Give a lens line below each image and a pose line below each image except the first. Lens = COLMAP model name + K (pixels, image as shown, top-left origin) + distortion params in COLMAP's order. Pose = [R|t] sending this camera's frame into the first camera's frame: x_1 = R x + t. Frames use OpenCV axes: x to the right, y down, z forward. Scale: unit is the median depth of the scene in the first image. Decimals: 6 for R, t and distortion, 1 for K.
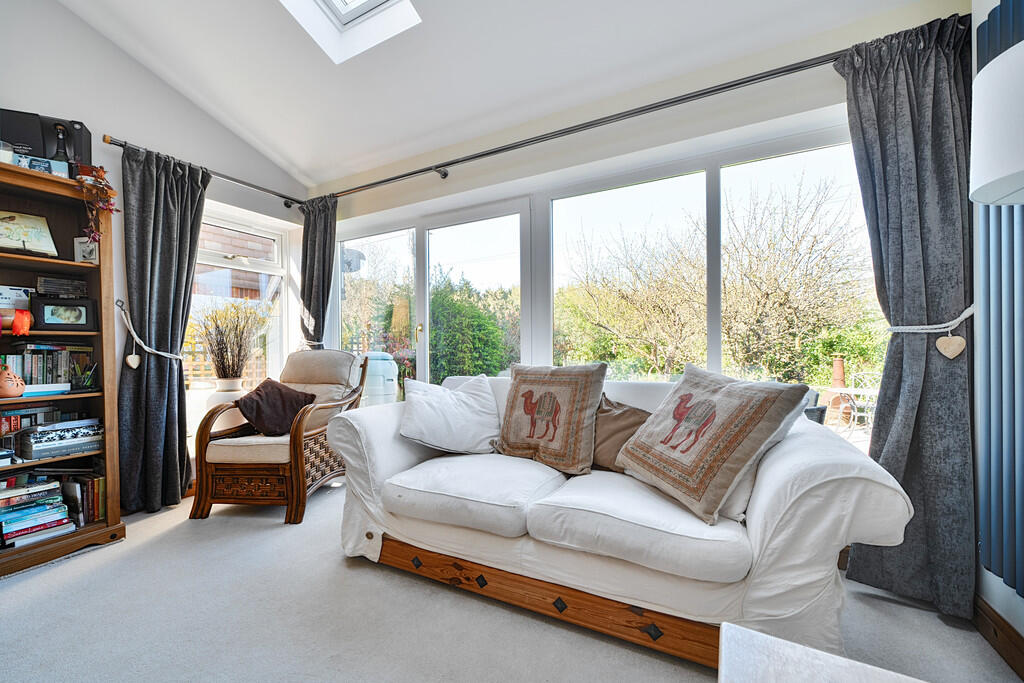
lens RADIAL K [[402.9, 0, 505.8], [0, 402.9, 347.4], [0, 0, 1]] dist [0.001896, 0.000428]
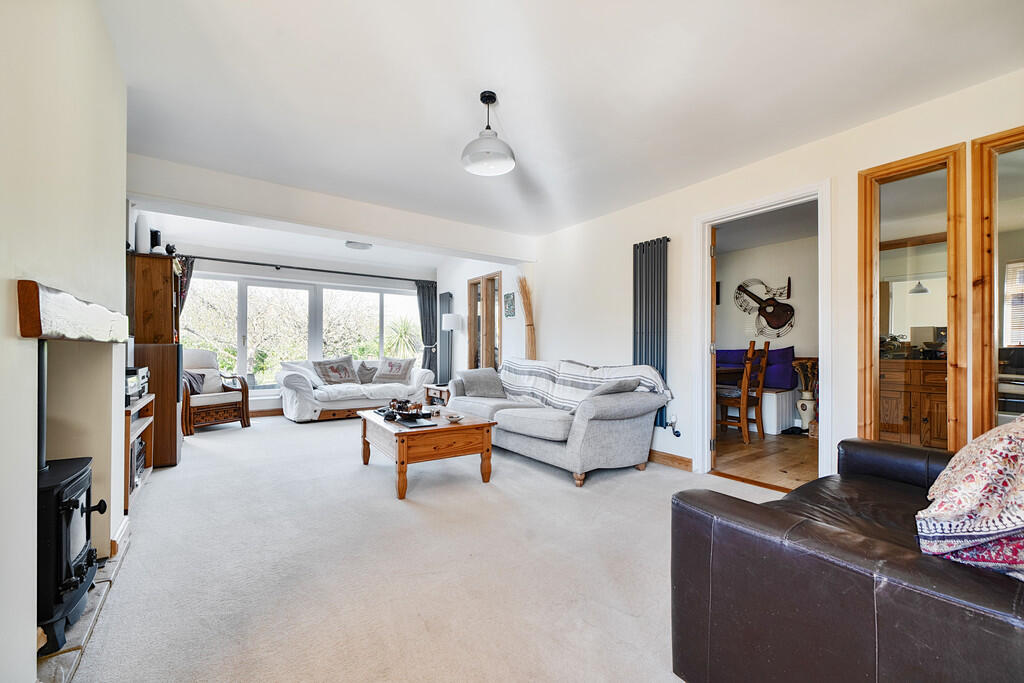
lens RADIAL K [[402.9, 0, 489.9], [0, 402.9, 348.1], [0, 0, 1]] dist [0.001896, 0.000428]
pose [[0.466013, 0.015253, 0.884646, -2.090628], [-0.008904, 0.999882, -0.012550, 0.018376], [-0.884733, -0.002028, 0.466094, -1.351079]]
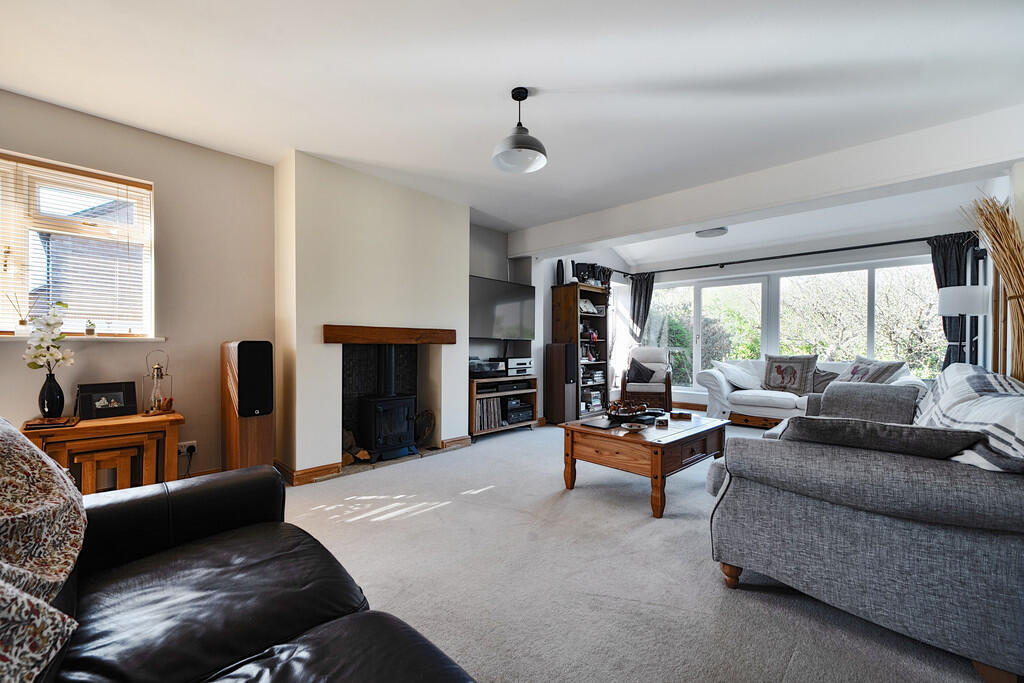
lens RADIAL K [[402.9, 0, 511.1], [0, 402.9, 345.6], [0, 0, 1]] dist [0.001896, 0.000428]
pose [[0.964716, 0.014267, -0.262907, -0.913040], [-0.013046, 0.999894, 0.006387, -0.007385], [0.262970, -0.002732, 0.964800, -1.879291]]
